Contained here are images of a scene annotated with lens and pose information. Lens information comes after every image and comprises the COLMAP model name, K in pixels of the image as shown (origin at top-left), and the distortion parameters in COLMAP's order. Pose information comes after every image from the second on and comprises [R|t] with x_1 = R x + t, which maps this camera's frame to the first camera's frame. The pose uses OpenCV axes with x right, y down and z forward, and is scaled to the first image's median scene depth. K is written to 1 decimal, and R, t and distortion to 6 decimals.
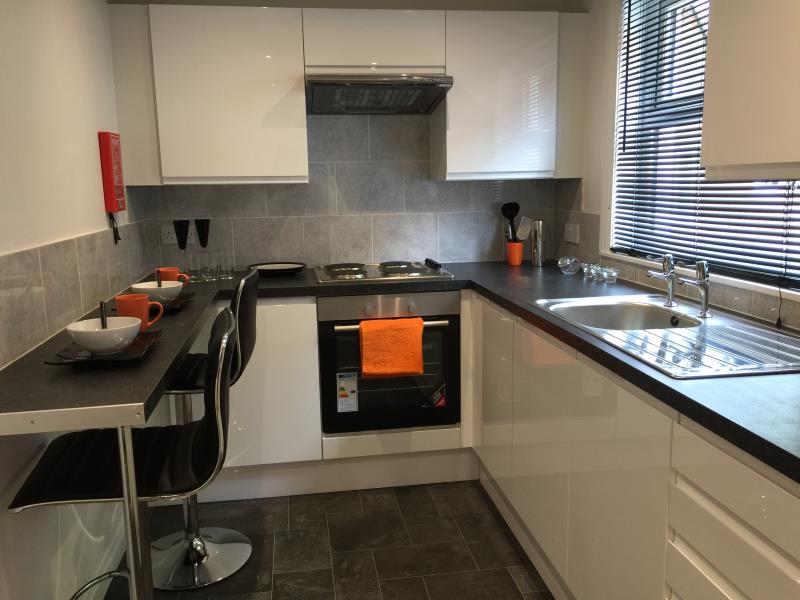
lens RADIAL K [[685.0, 0, 395.0], [0, 685.0, 299.8], [0, 0, 1]] dist [0.048524, -0.022367]
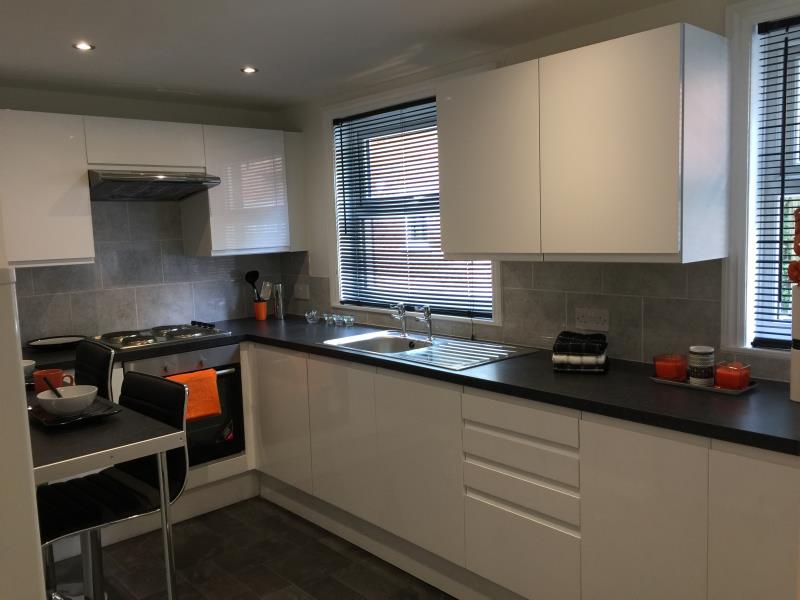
lens RADIAL K [[685.0, 0, 403.8], [0, 685.0, 298.2], [0, 0, 1]] dist [0.048524, -0.022367]
pose [[0.838013, -0.070767, 0.541042, -0.320629], [0.112596, 0.992641, -0.044563, -0.005525], [-0.533907, 0.098263, 0.839814, -0.223148]]
